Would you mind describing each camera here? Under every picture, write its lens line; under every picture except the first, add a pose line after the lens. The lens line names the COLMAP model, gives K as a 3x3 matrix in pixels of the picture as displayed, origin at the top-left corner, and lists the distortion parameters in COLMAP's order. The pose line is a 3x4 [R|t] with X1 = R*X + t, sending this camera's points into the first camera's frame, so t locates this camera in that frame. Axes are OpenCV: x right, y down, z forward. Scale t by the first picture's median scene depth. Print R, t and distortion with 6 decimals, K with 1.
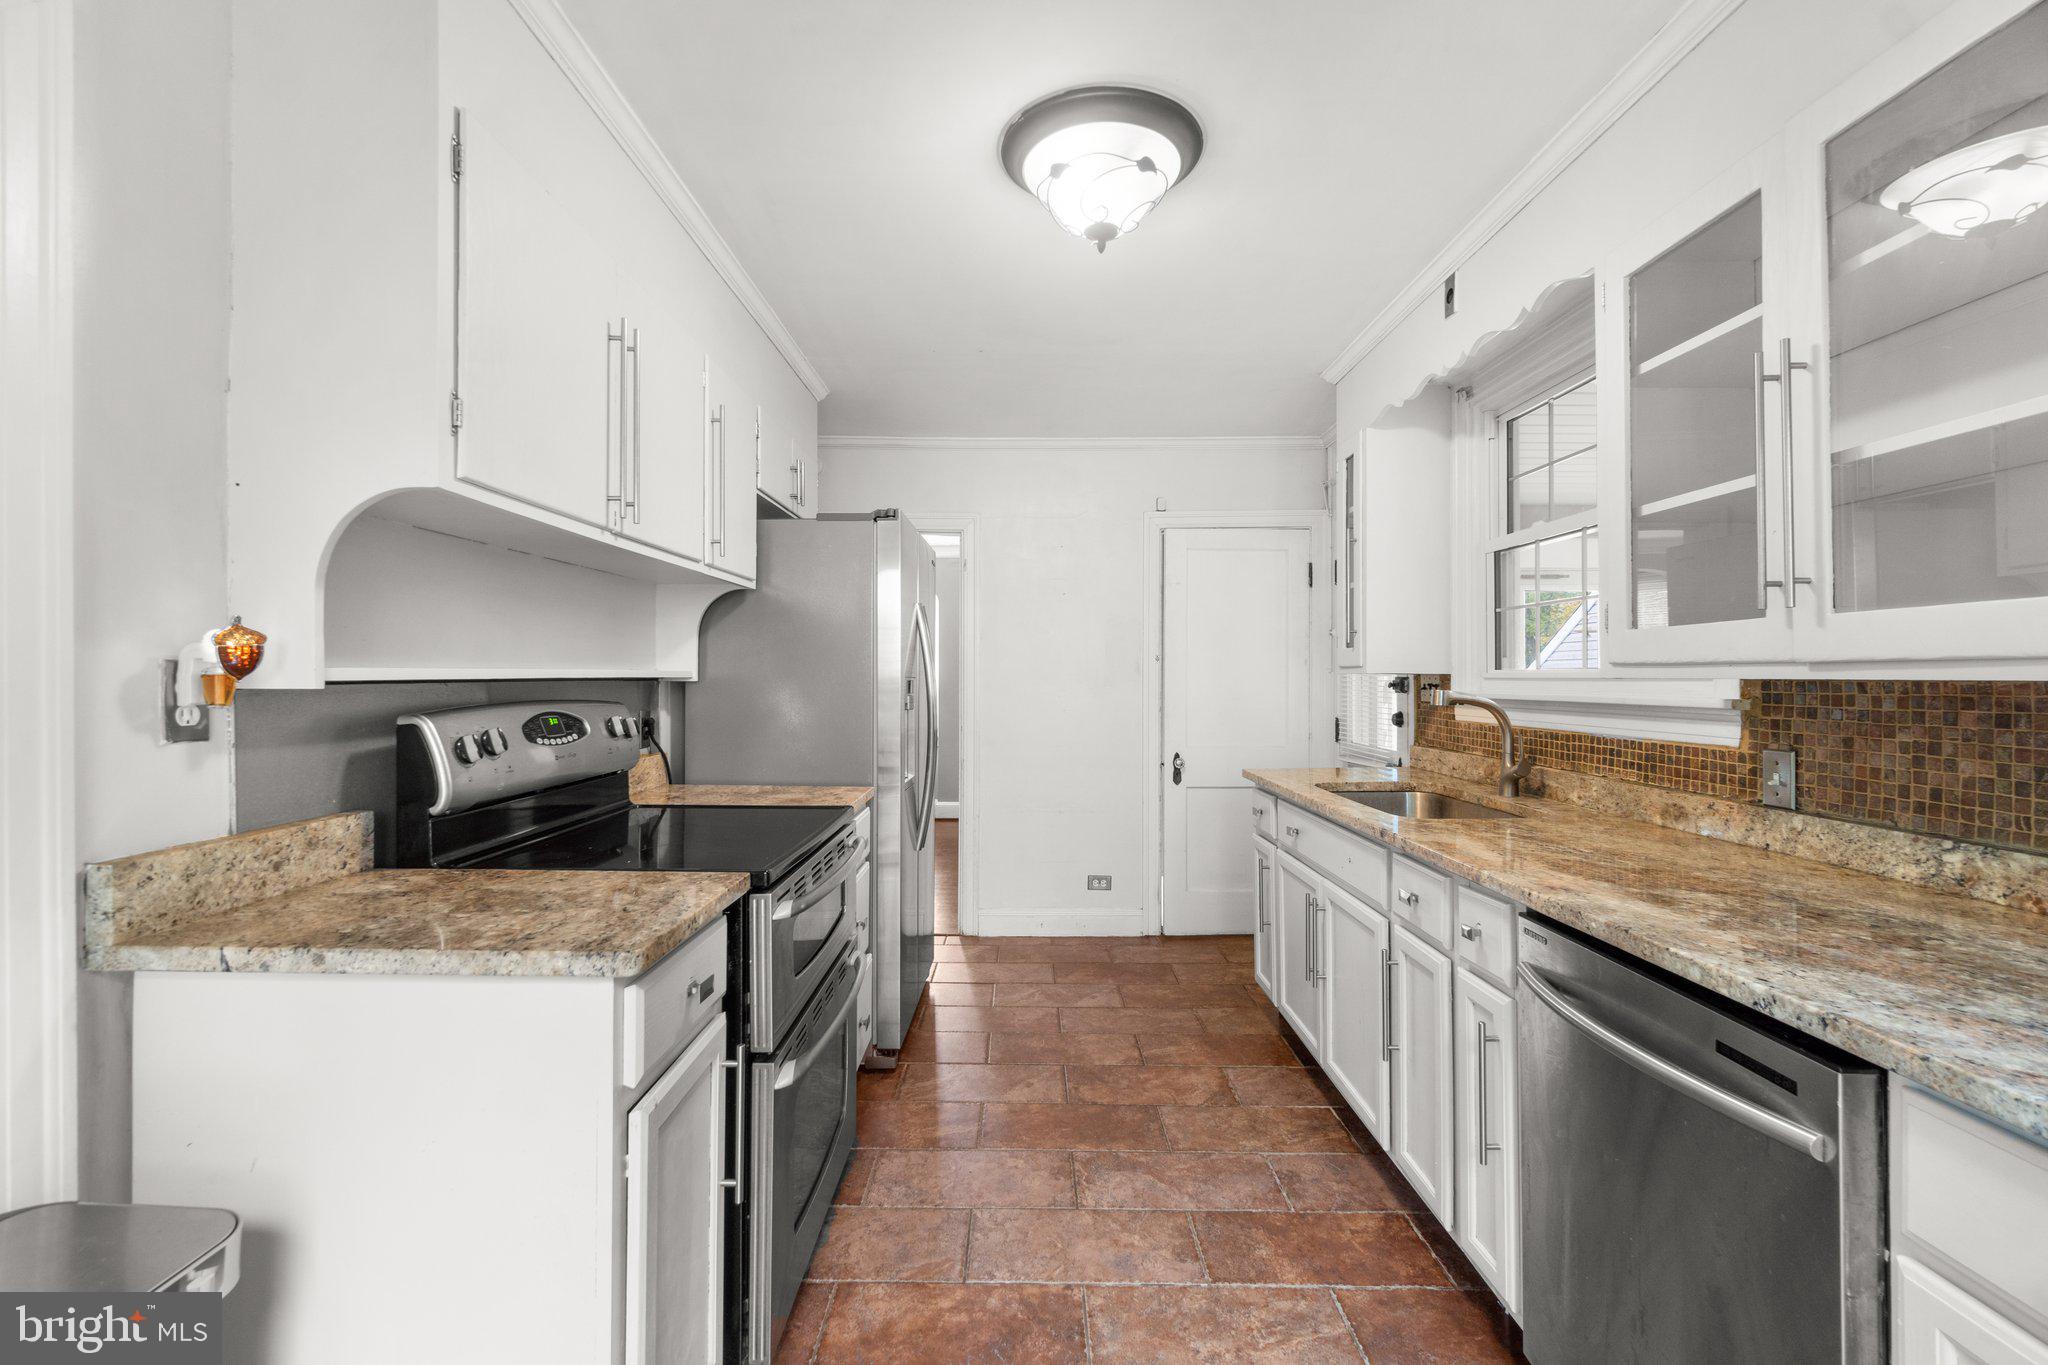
lens RADIAL K [[889.3, 0, 1024.1], [0, 889.3, 654.4], [0, 0, 1]] dist [-0.003346, 0.000126]
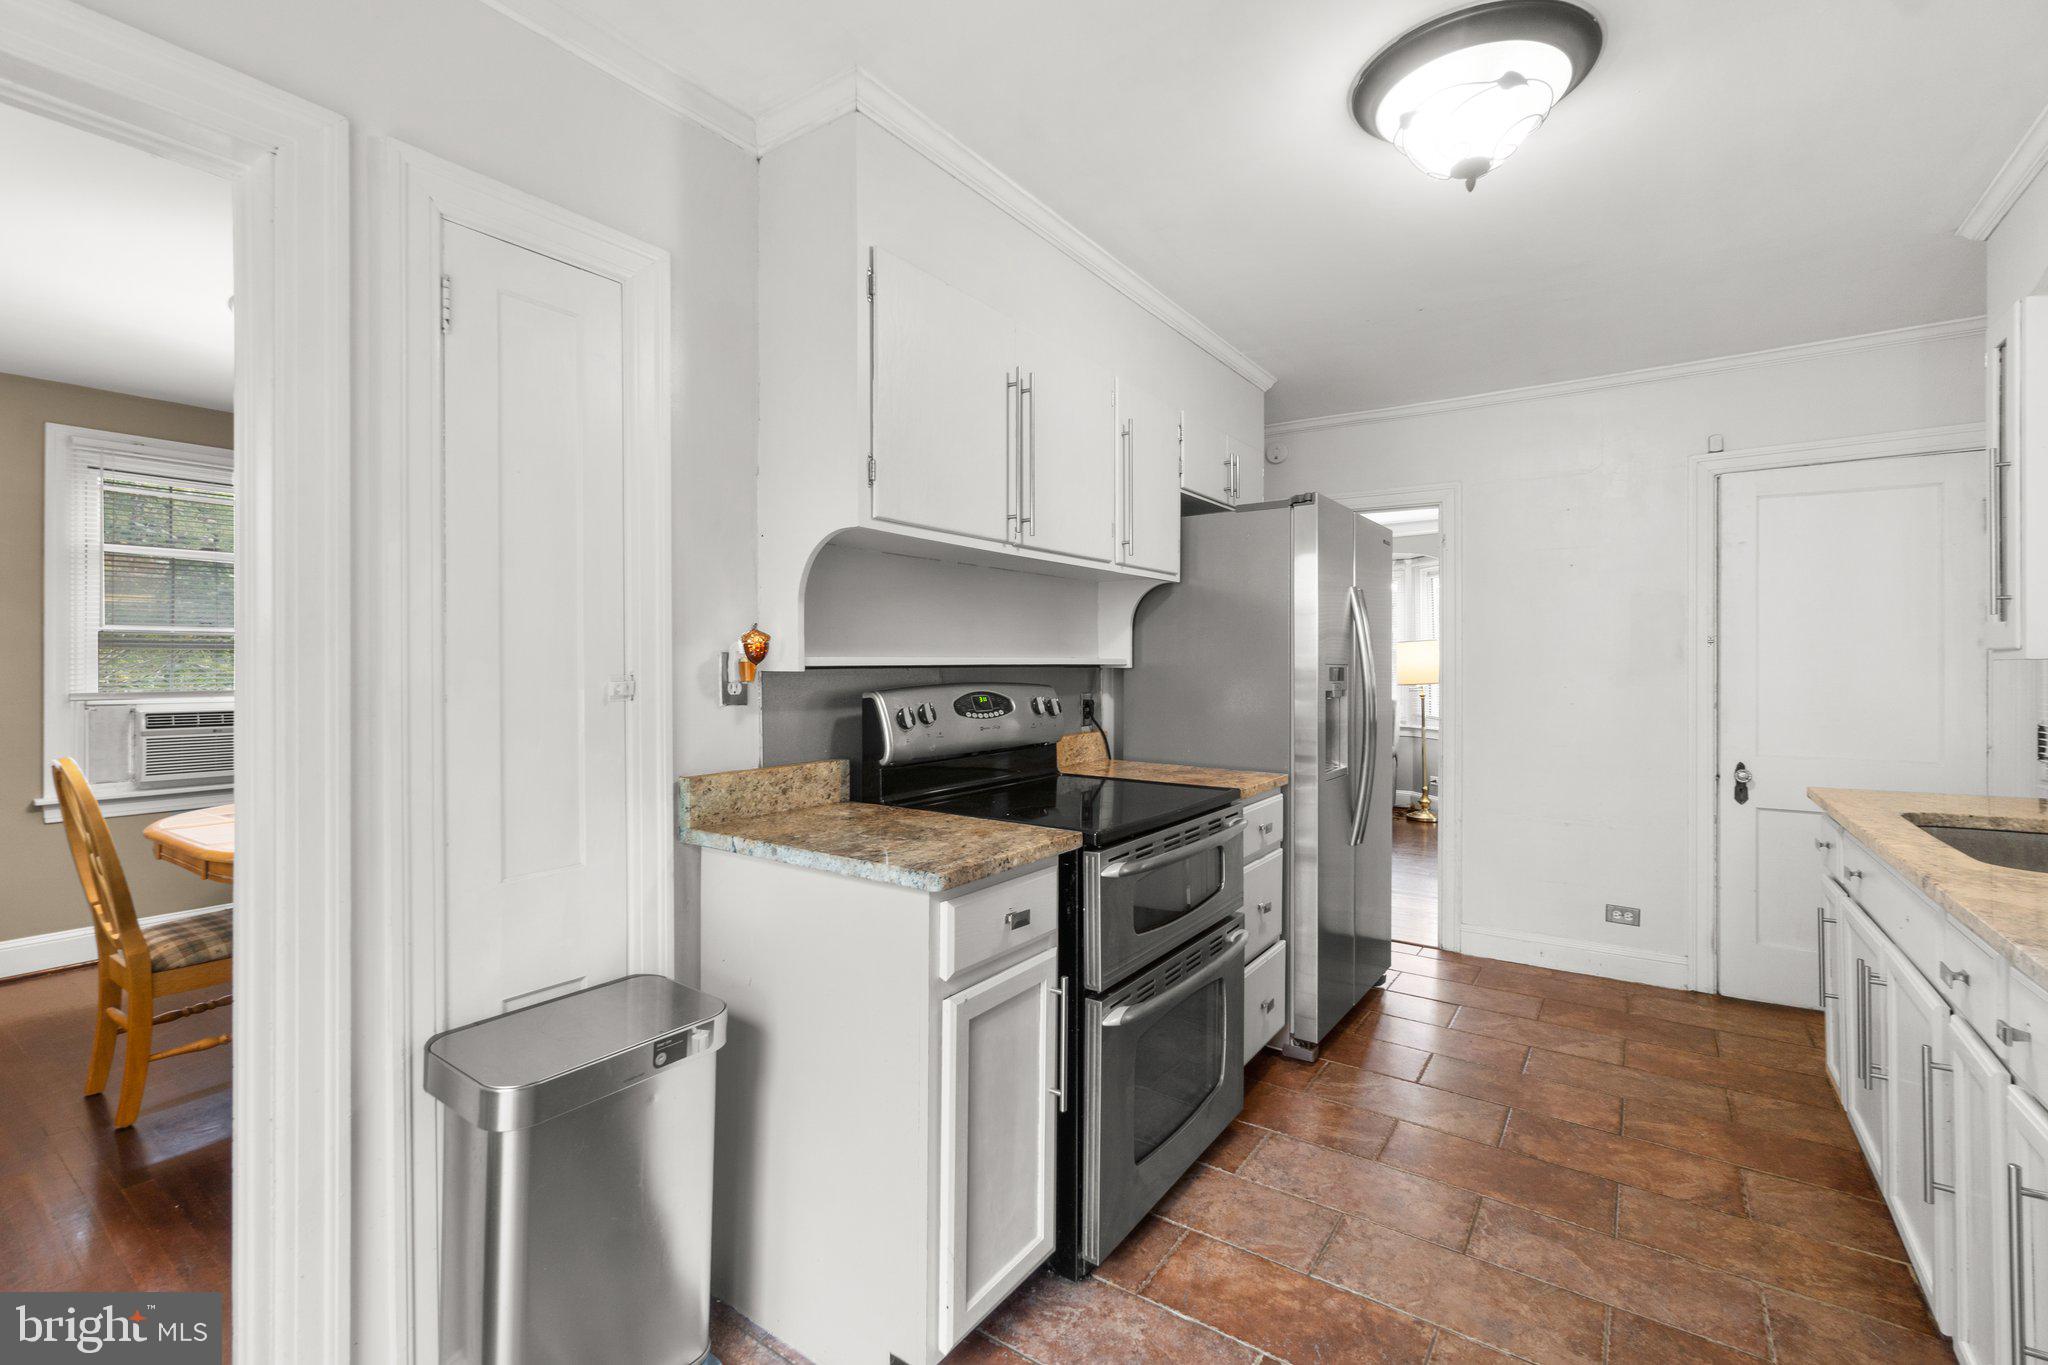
lens RADIAL K [[909.4, 0, 1021.1], [0, 909.4, 638.3], [0, 0, 1]] dist [0.001628, 0.000639]
pose [[0.822594, -0.016233, -0.568397, 0.223616], [0.013919, 0.999868, -0.008411, 0.001218], [0.568459, -0.000993, 0.822711, -0.014769]]
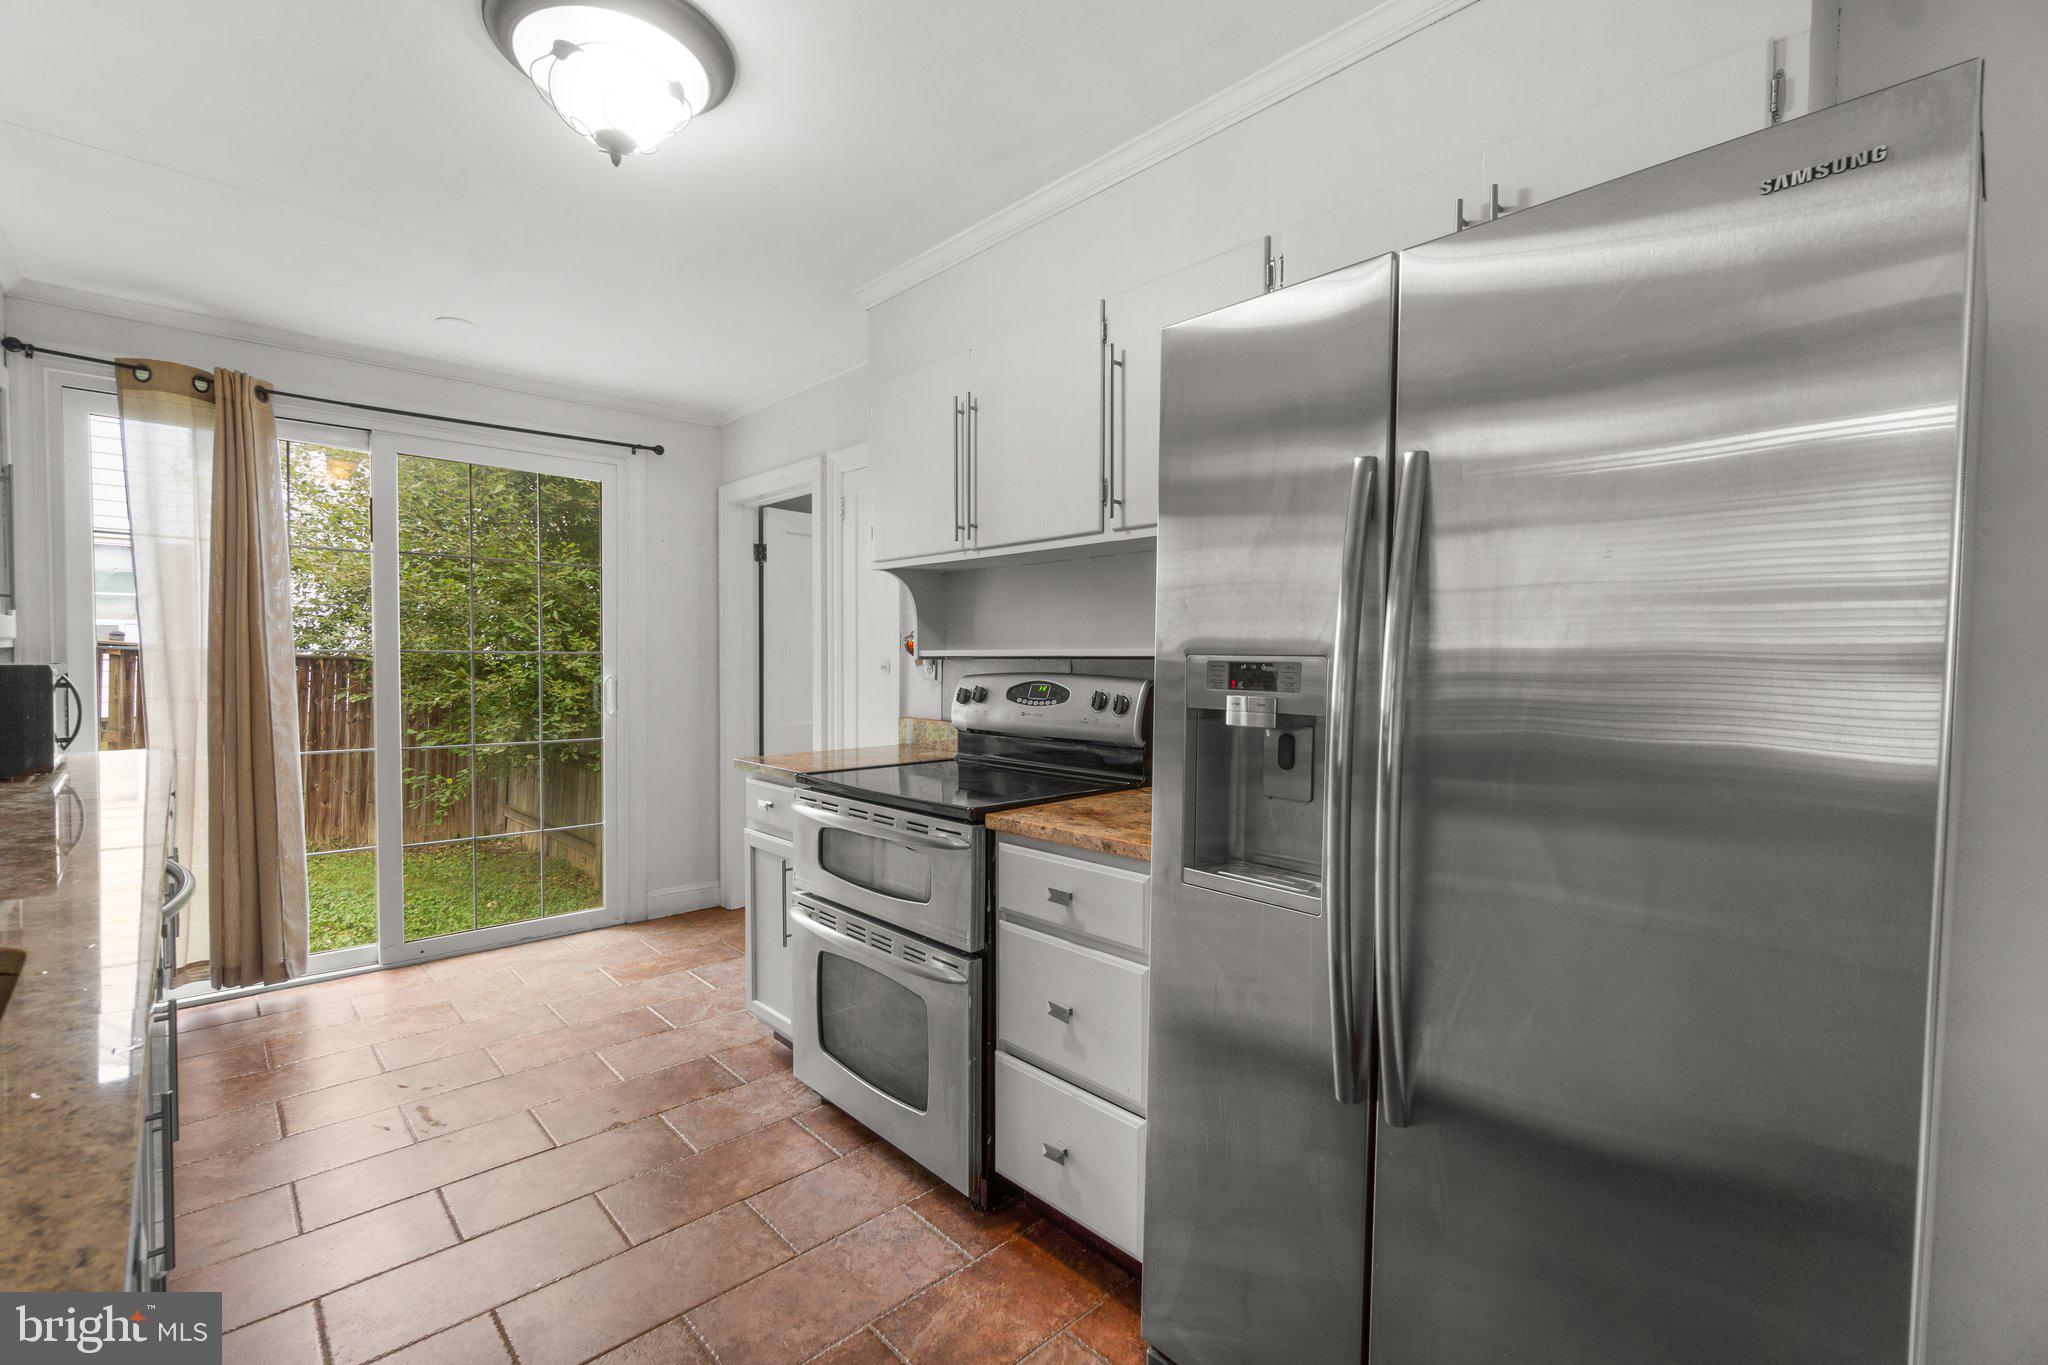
lens RADIAL K [[885.2, 0, 1007.6], [0, 885.2, 689.2], [0, 0, 1]] dist [-0.001052, -0.000148]
pose [[-0.733046, 0.018588, -0.679925, 0.371366], [0.009949, 0.999813, 0.016608, 0.049094], [0.680107, 0.005410, -0.733093, 1.756281]]
